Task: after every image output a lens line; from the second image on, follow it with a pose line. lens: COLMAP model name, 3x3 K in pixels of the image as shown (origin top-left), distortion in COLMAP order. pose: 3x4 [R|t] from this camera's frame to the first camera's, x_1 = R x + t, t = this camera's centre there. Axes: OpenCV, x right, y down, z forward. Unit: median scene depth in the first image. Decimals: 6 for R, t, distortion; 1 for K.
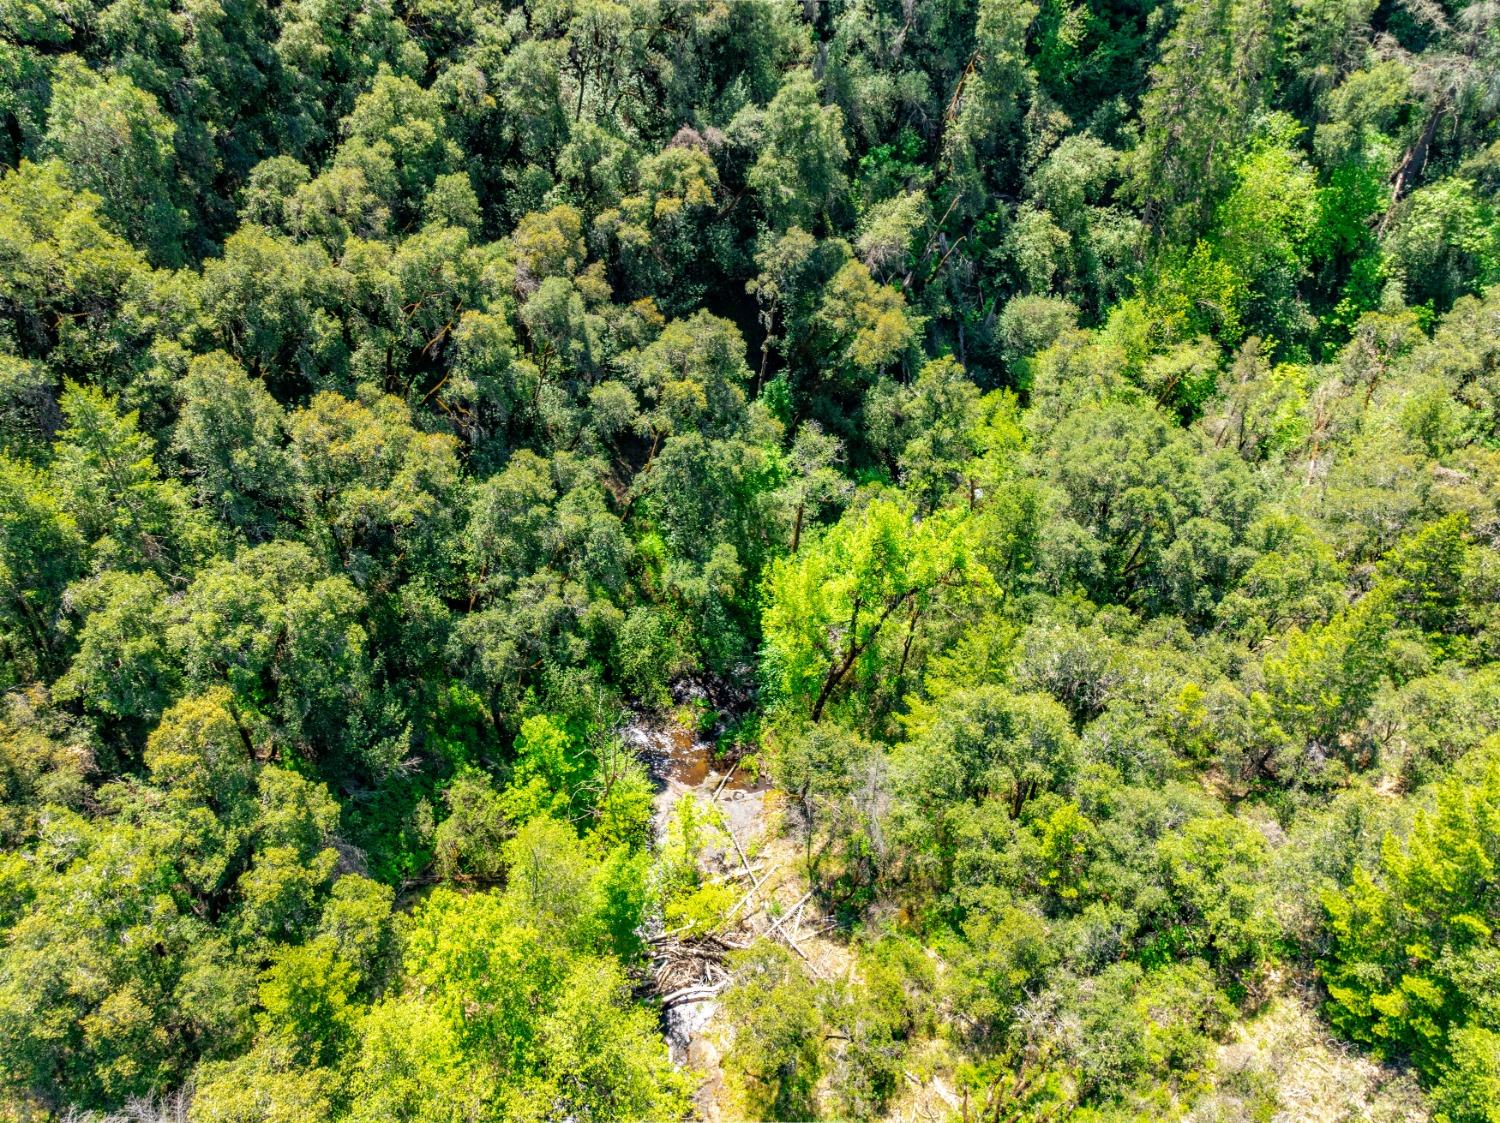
lens RADIAL K [[1052.6, 0, 753.8], [0, 1052.6, 547.8], [0, 0, 1]] dist [-0.013276, 0.018245]
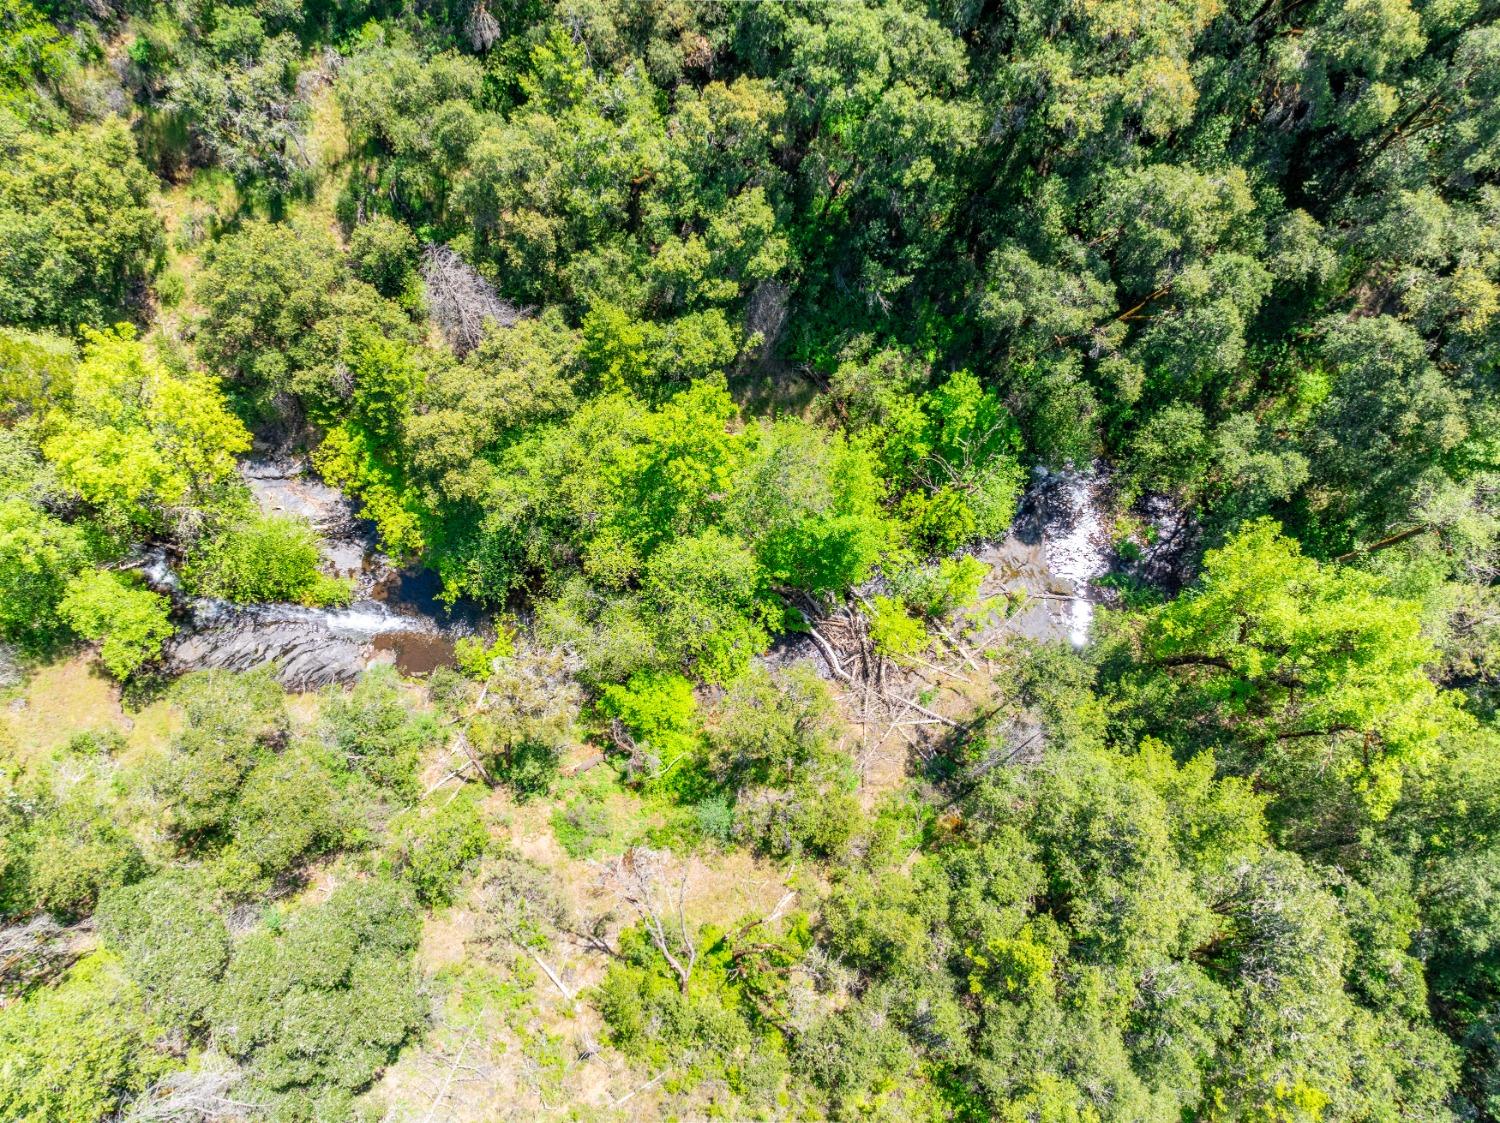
lens RADIAL K [[1052.6, 0, 759.7], [0, 1052.6, 554.6], [0, 0, 1]] dist [-0.013276, 0.018245]
pose [[0.349901, 0.883059, -0.312691, 0.179756], [-0.637469, 0.469036, 0.611260, -0.249450], [0.686442, -0.014550, 0.727039, 0.217346]]
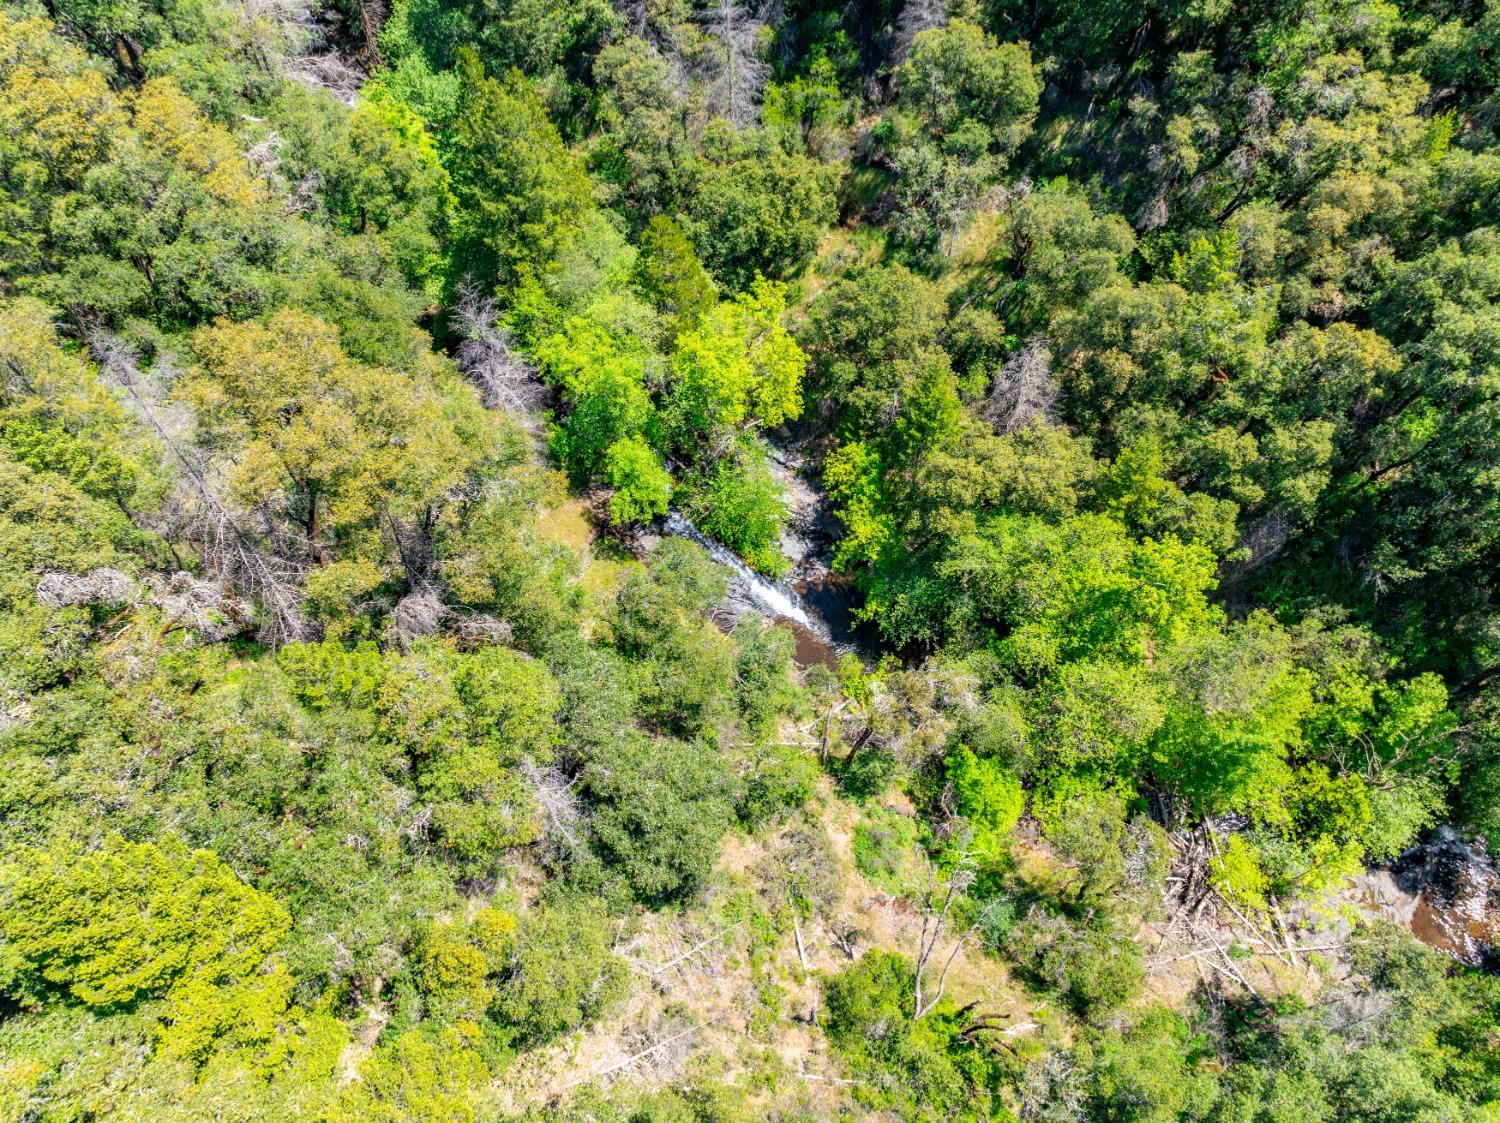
lens RADIAL K [[1052.6, 0, 755.1], [0, 1052.6, 560.5], [0, 0, 1]] dist [-0.013276, 0.018245]
pose [[-0.248462, 0.816816, -0.520652, 0.378073], [-0.658745, 0.251585, 0.709056, -0.138422], [0.710156, 0.519150, 0.475564, 0.092203]]
